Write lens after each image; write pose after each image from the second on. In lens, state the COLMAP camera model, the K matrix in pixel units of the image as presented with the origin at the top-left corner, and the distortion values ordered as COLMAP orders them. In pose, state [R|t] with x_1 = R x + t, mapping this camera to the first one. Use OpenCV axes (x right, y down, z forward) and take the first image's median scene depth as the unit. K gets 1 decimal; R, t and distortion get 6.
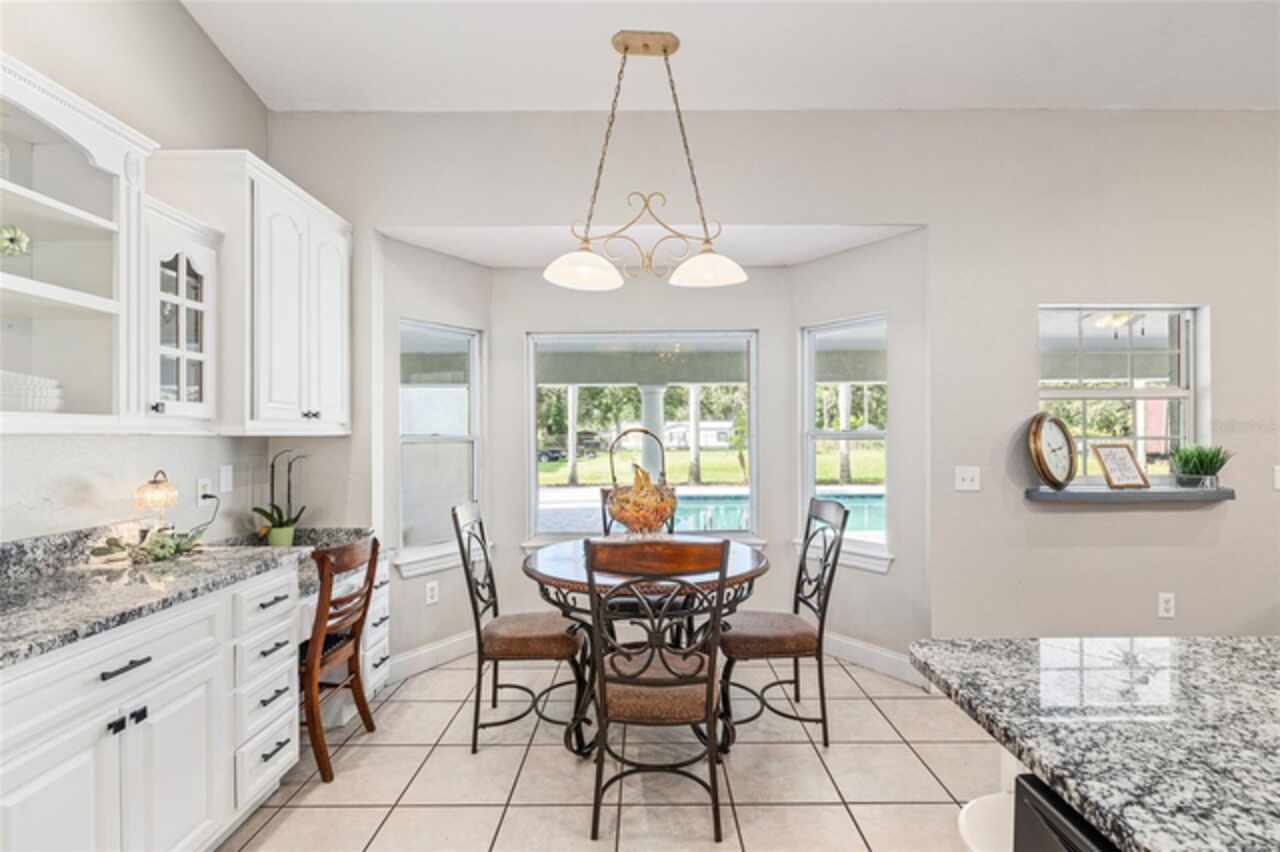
lens RADIAL K [[575.5, 0, 640.1], [0, 575.5, 436.1], [0, 0, 1]] dist [0.000445, 0.000709]
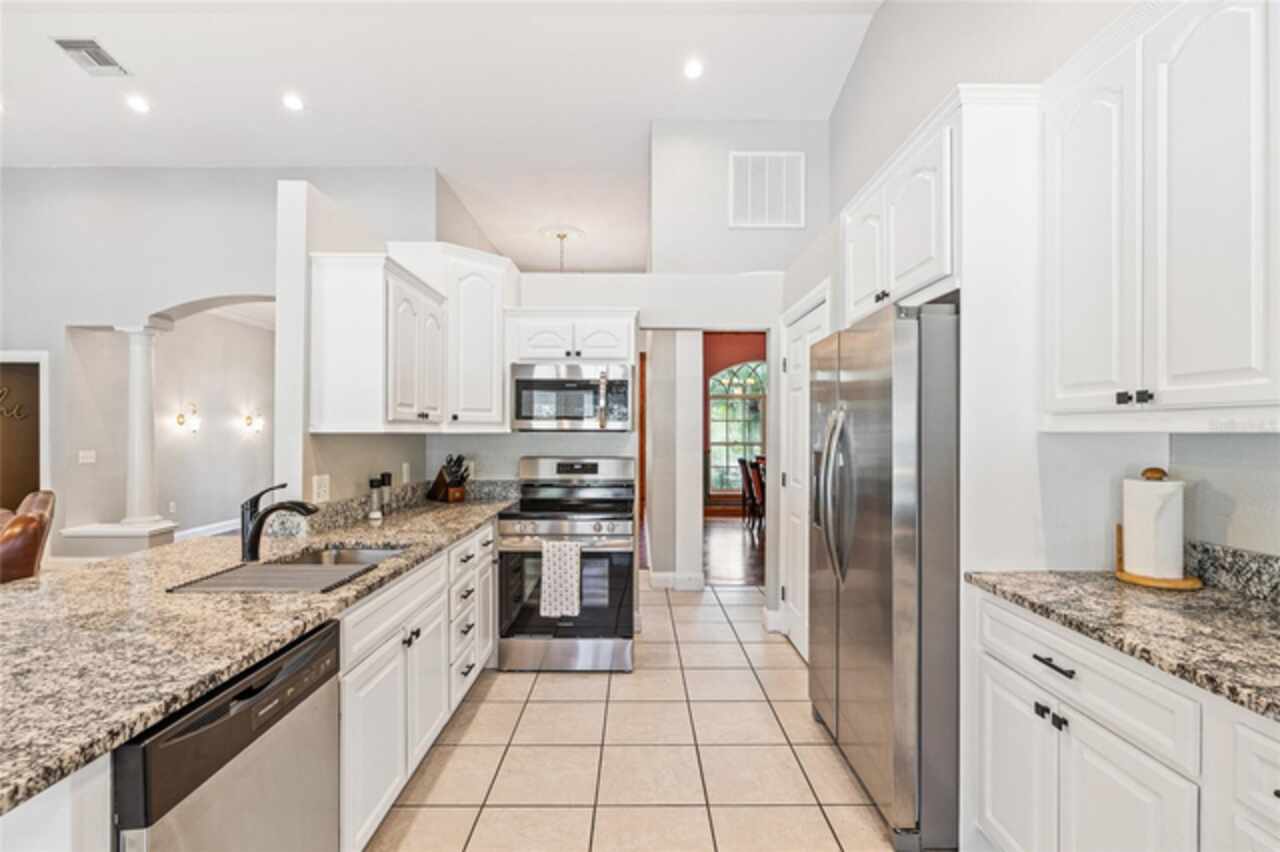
lens RADIAL K [[575.5, 0, 640.1], [0, 575.5, 436.1], [0, 0, 1]] dist [0.000445, 0.000709]
pose [[-0.998975, 0.026710, -0.036544, -0.238329], [0.026579, 0.999639, 0.004044, 0.025145], [0.036639, 0.003068, -0.999324, 1.962785]]
